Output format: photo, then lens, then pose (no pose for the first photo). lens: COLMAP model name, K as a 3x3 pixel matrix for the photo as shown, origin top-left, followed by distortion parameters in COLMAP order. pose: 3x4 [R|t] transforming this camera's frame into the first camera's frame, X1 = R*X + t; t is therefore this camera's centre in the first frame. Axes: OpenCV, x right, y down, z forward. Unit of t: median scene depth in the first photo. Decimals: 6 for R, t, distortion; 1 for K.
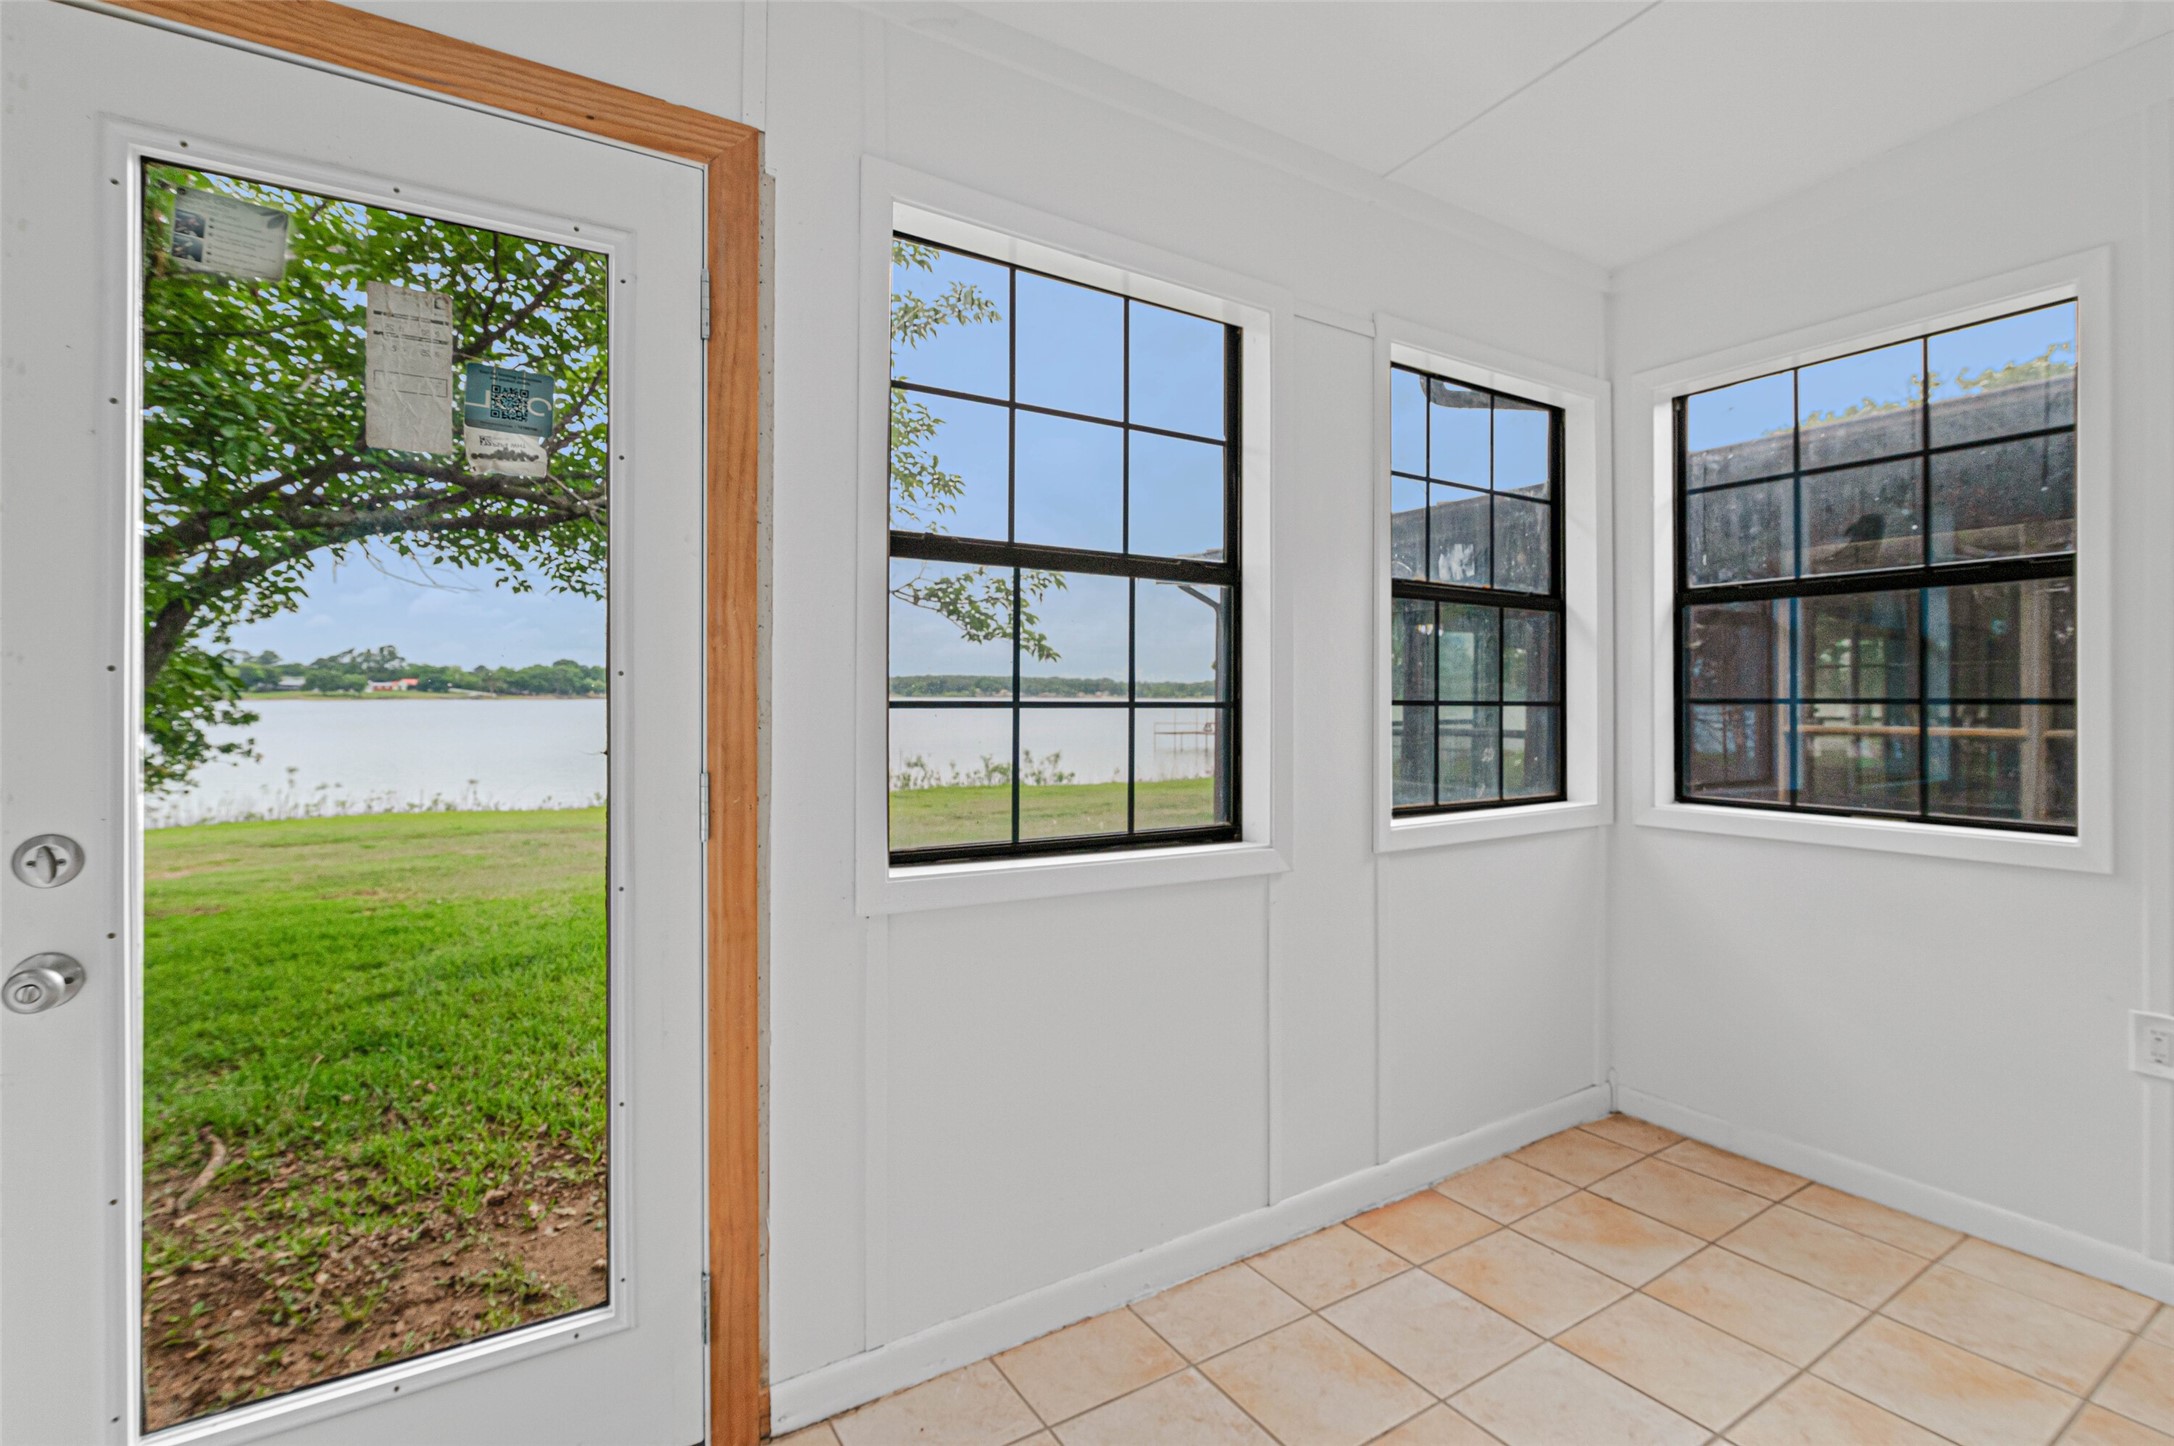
lens RADIAL K [[997.6, 0, 1085.5], [0, 997.6, 706.1], [0, 0, 1]] dist [-0.012530, 0.001552]
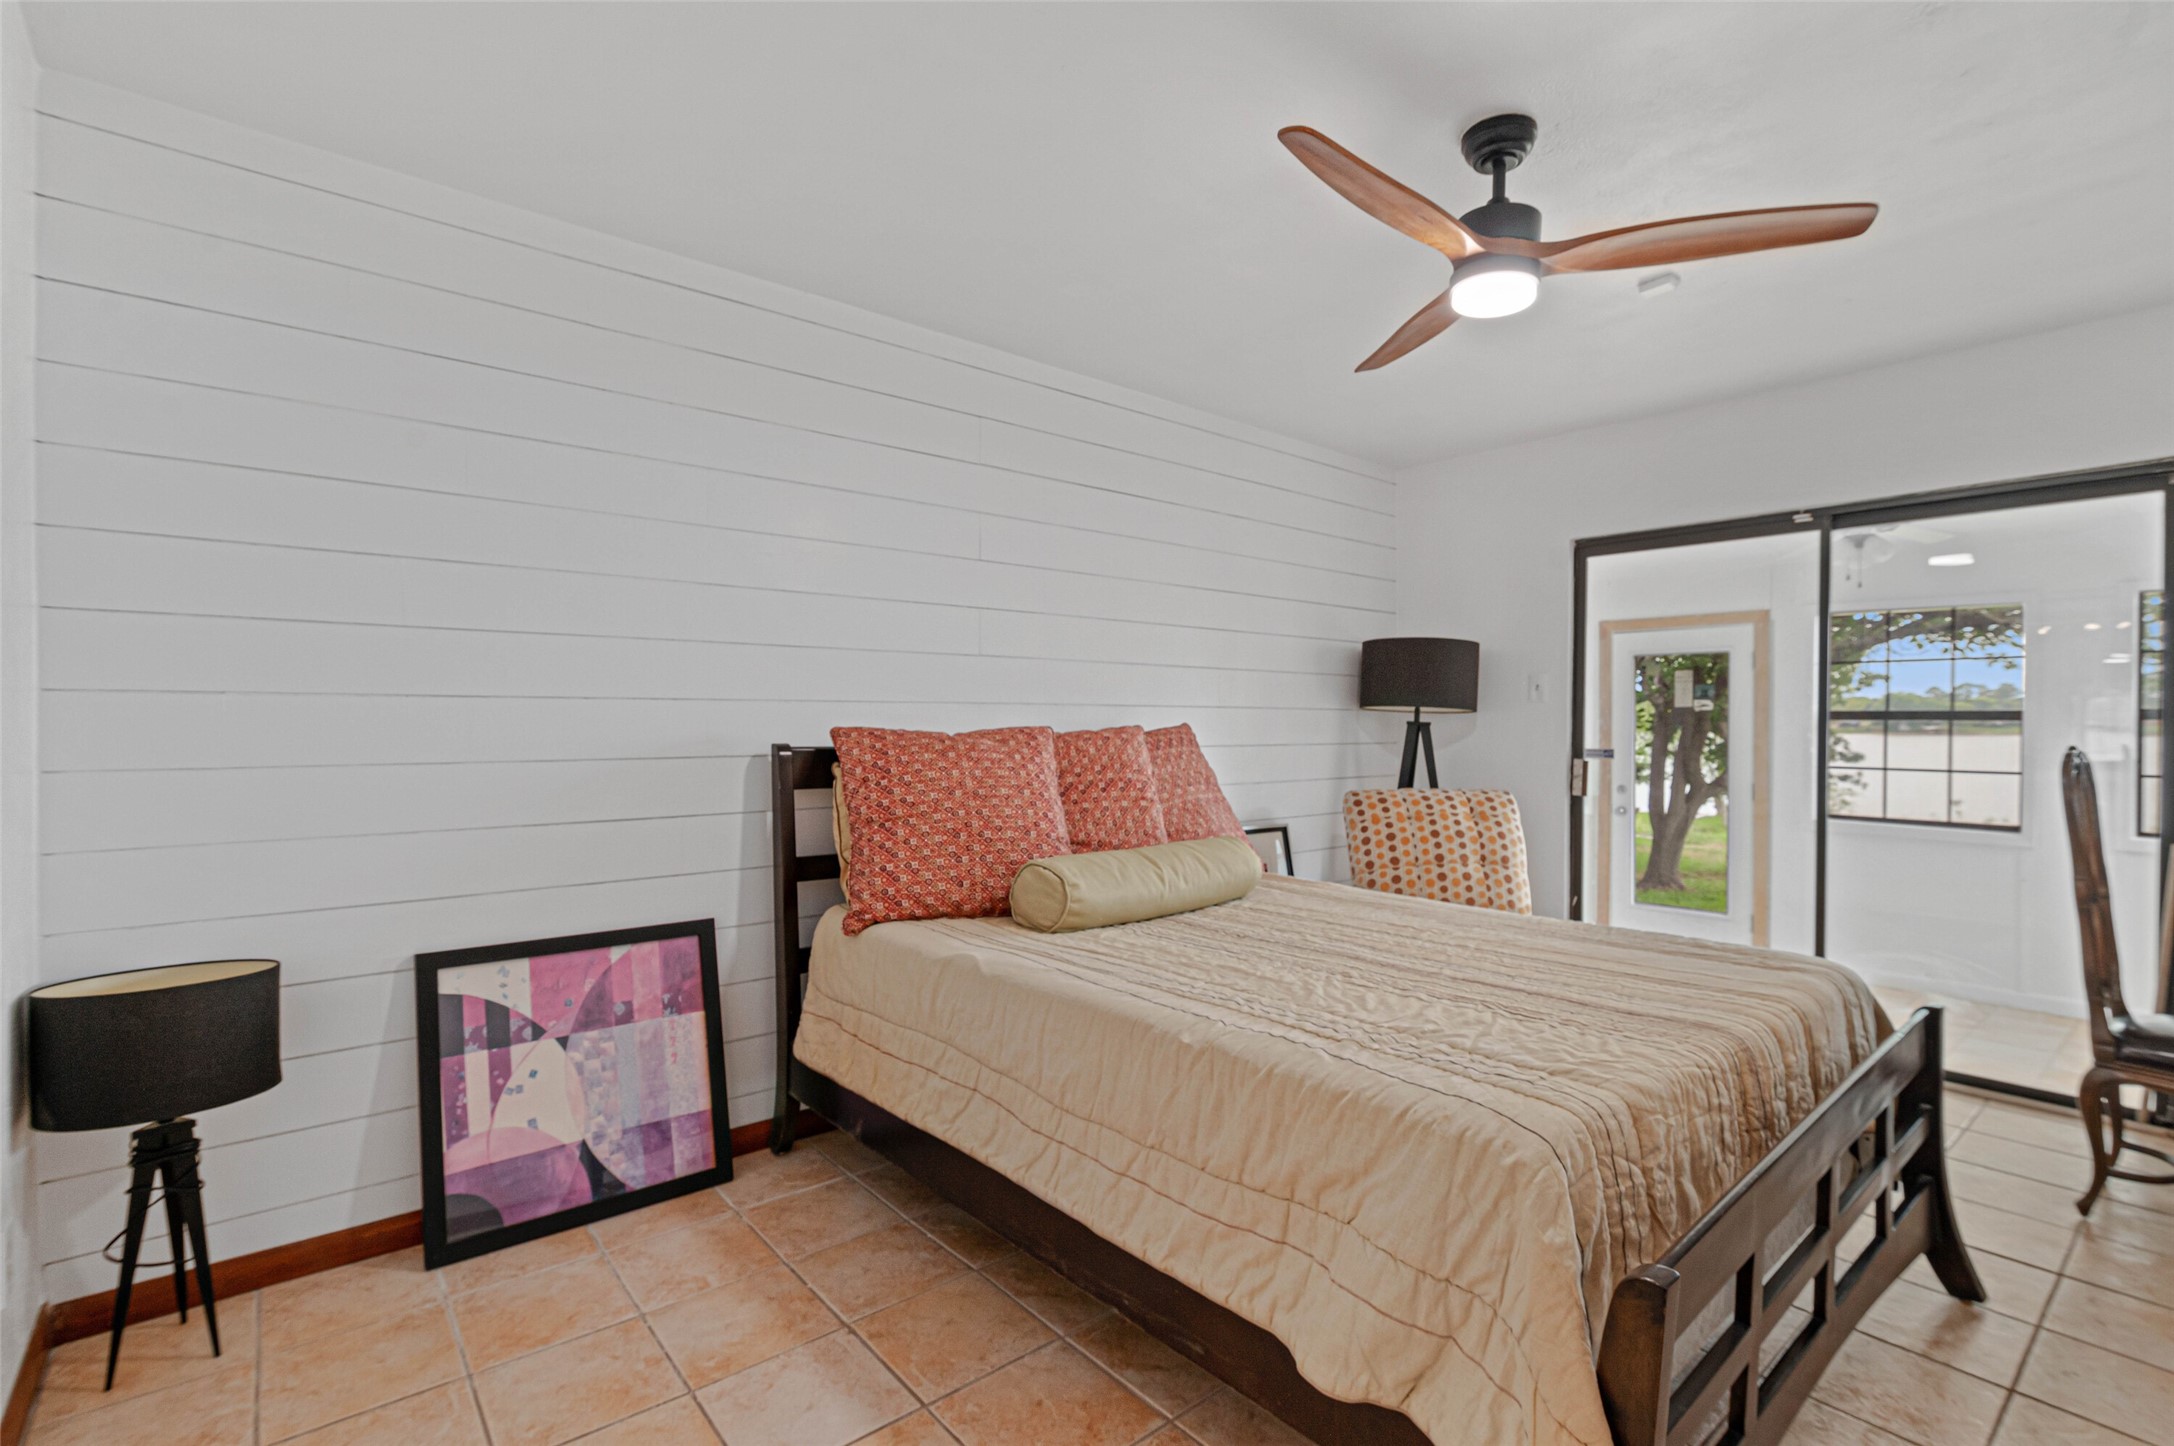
lens RADIAL K [[997.6, 0, 1089.1], [0, 997.6, 729.3], [0, 0, 1]] dist [-0.012530, 0.001552]
pose [[0.128834, 0.001915, -0.991664, 0.599426], [-0.012701, 0.999919, 0.000281, -0.020687], [0.991585, 0.012559, 0.128848, -0.394133]]
